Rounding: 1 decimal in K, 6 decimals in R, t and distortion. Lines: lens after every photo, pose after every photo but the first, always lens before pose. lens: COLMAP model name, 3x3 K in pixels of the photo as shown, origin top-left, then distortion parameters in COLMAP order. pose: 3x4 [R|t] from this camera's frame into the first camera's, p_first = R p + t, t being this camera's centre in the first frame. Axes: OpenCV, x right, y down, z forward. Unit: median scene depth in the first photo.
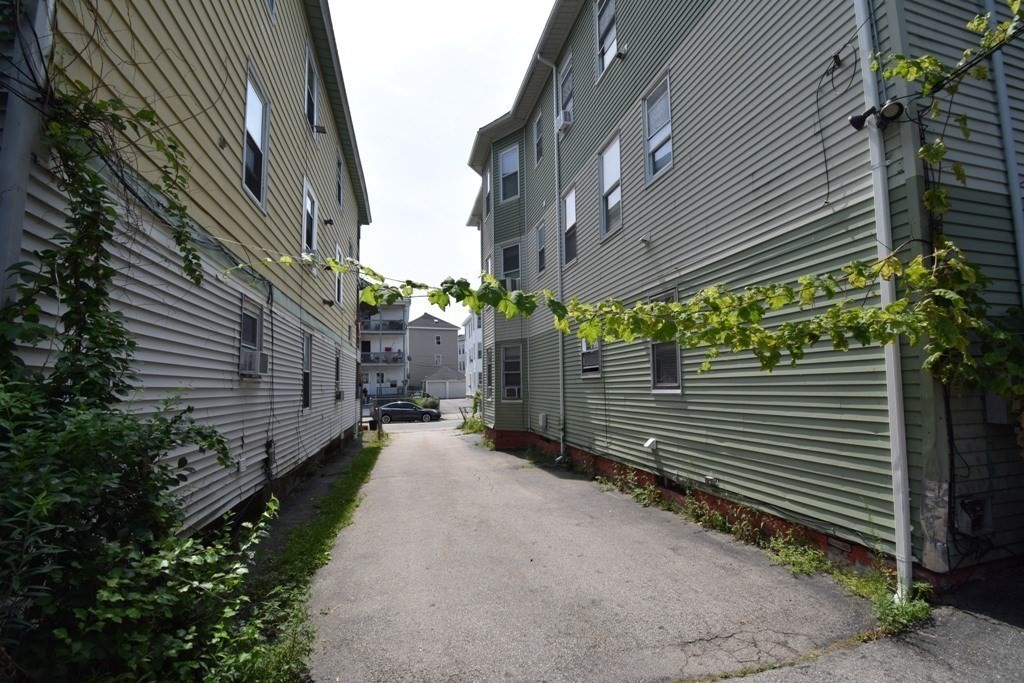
lens RADIAL K [[459.9, 0, 505.0], [0, 459.9, 347.4], [0, 0, 1]] dist [-0.022680, -0.007238]
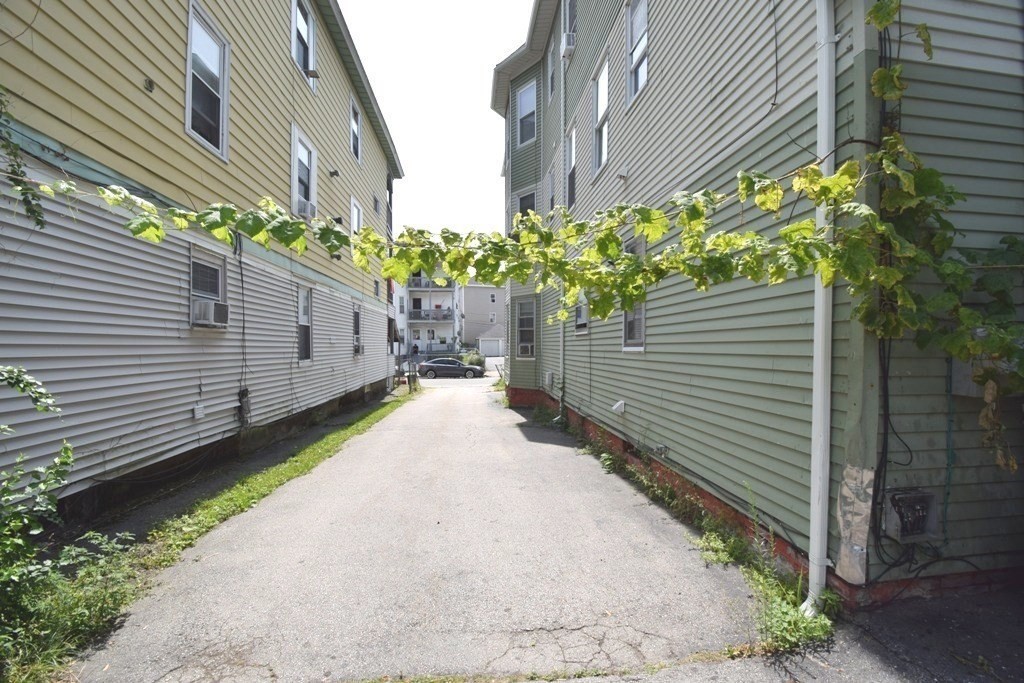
lens RADIAL K [[459.9, 0, 512.9], [0, 459.9, 348.4], [0, 0, 1]] dist [-0.022680, -0.007238]
pose [[0.990927, 0.018843, -0.133072, 0.264632], [-0.006718, 0.995830, 0.090981, 0.017948], [0.134232, -0.089261, 0.986922, 0.099399]]
